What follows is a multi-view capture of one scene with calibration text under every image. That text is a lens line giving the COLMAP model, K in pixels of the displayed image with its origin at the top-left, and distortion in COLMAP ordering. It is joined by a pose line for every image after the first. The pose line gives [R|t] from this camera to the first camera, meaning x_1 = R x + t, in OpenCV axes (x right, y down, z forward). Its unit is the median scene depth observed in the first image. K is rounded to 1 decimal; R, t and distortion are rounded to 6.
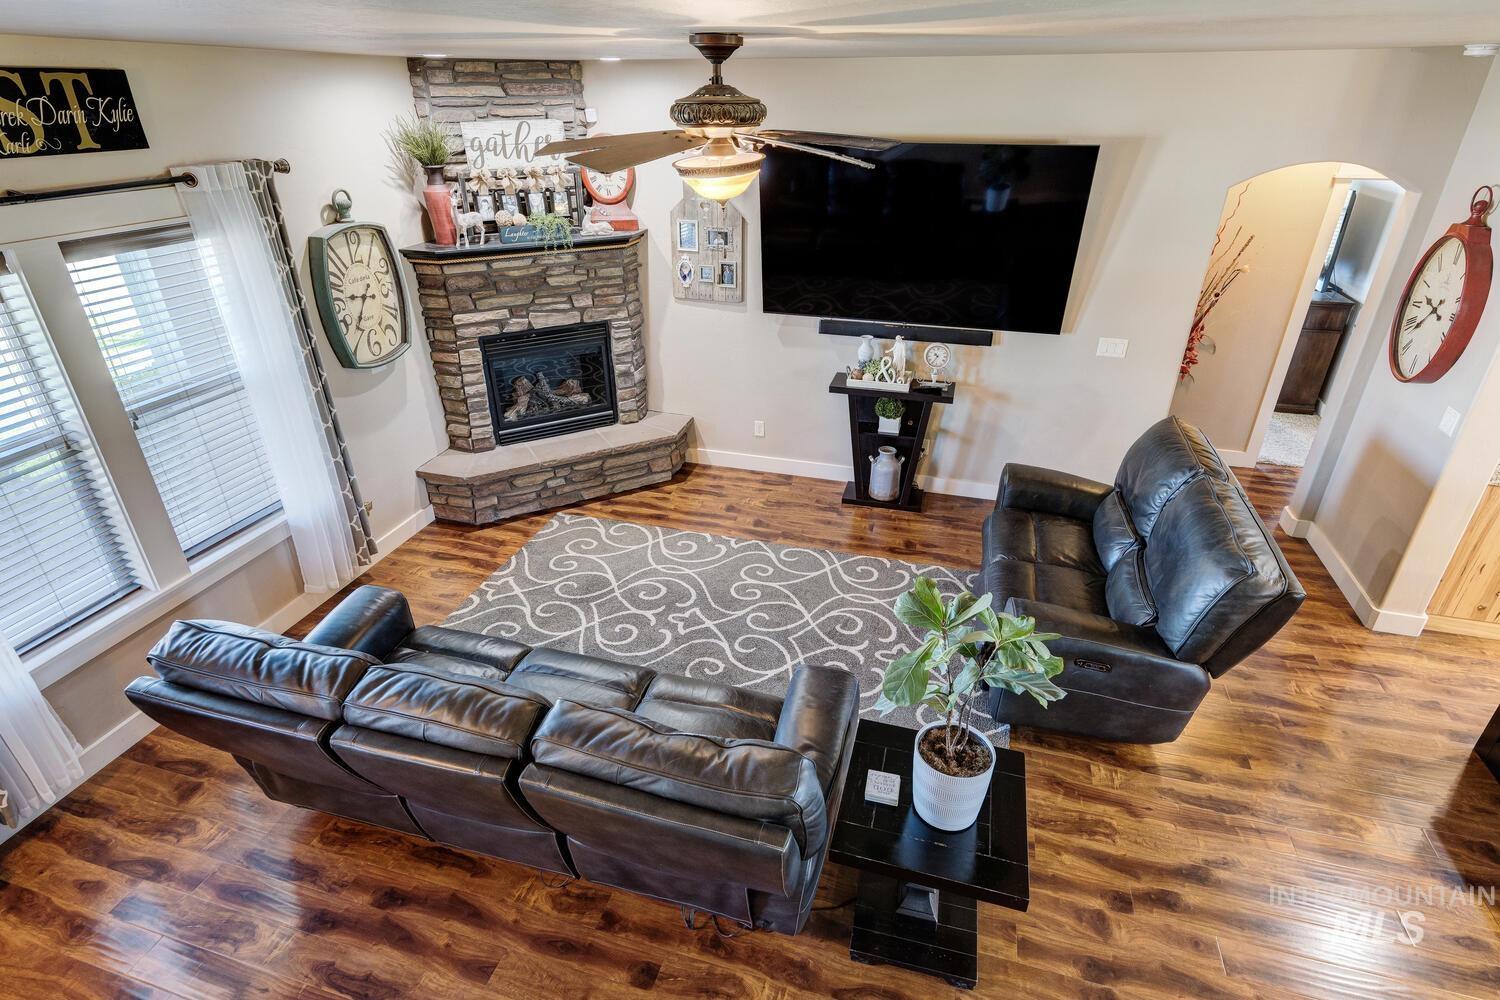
lens RADIAL K [[773.5, 0, 745.9], [0, 773.5, 495.7], [0, 0, 1]] dist [0.016347, -0.005385]
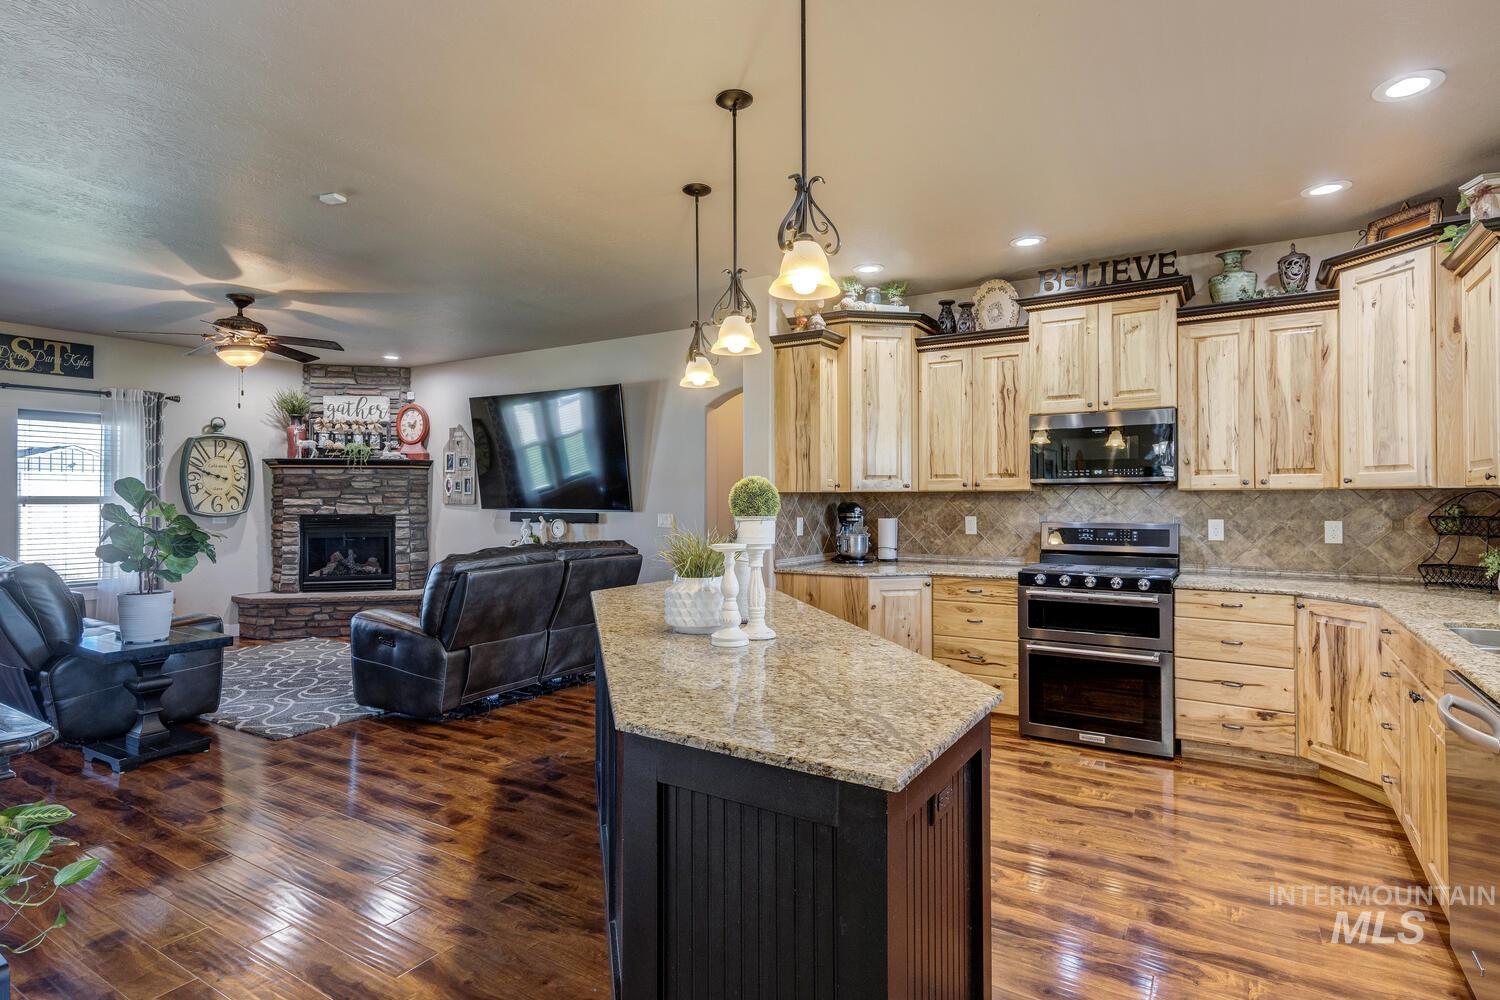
lens RADIAL K [[773.5, 0, 746.6], [0, 773.5, 489.8], [0, 0, 1]] dist [0.016347, -0.005385]
pose [[0.960813, -0.002984, -0.277181, 0.962715], [-0.128273, 0.881652, -0.454132, 0.348714], [0.245733, 0.471891, 0.846720, -0.125473]]
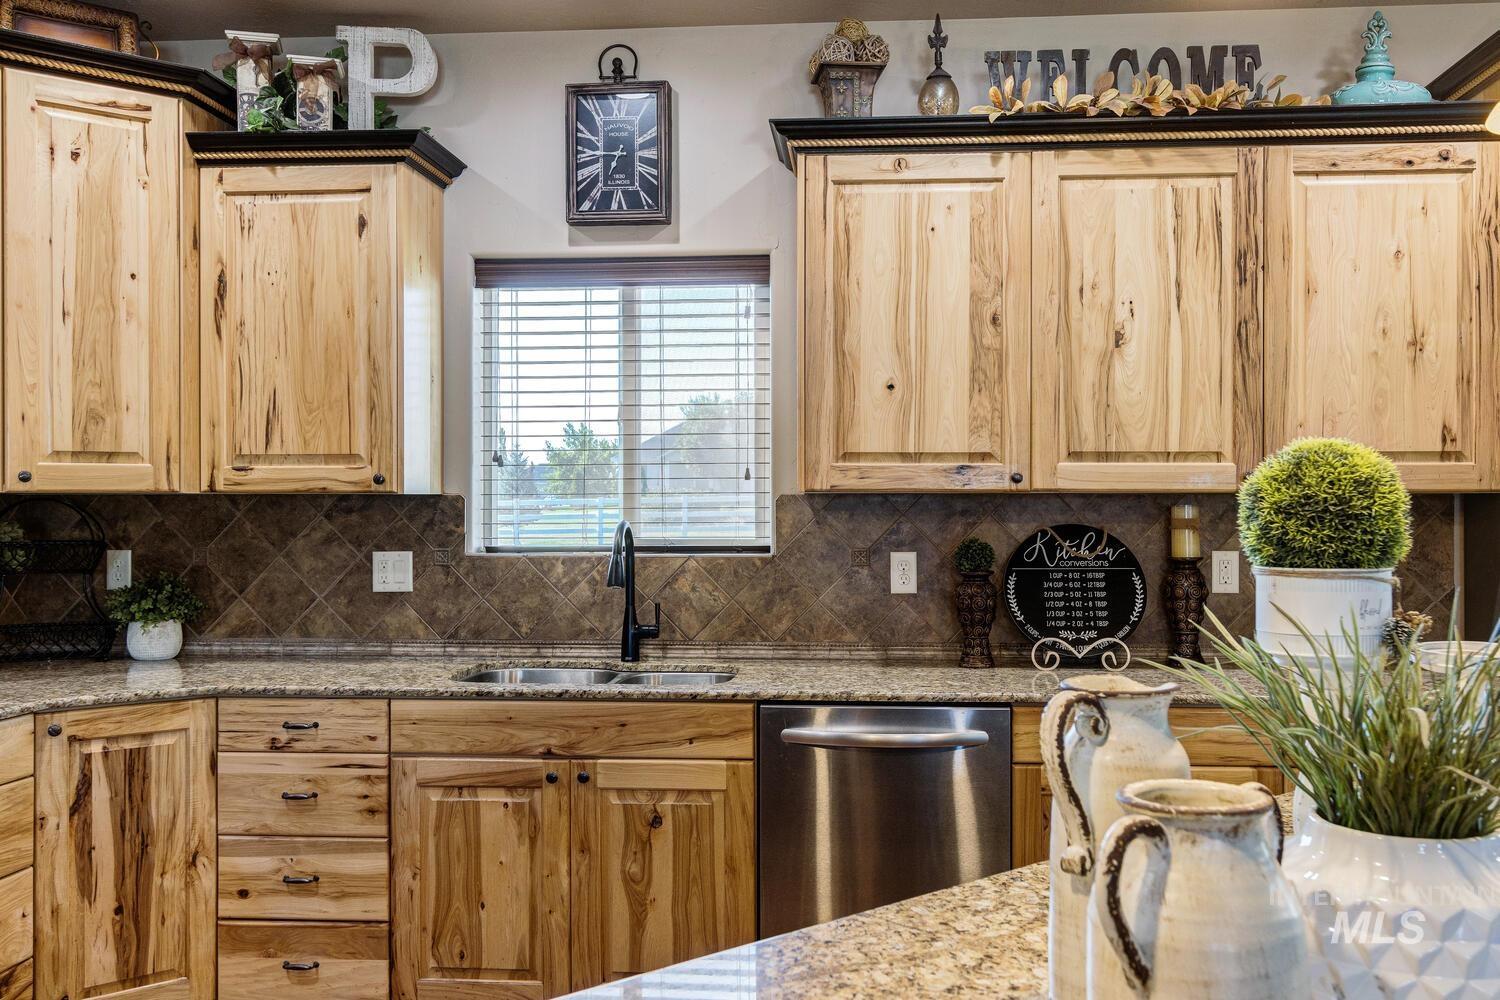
lens RADIAL K [[1334.6, 0, 782.4], [0, 1334.6, 496.8], [0, 0, 1]] dist [0.003052, 0.011582]
pose [[-0.199861, 0.004435, 0.979814, 0.558478], [0.454893, 0.886110, 0.088777, 0.026296], [-0.867829, 0.463454, -0.179116, 0.483707]]
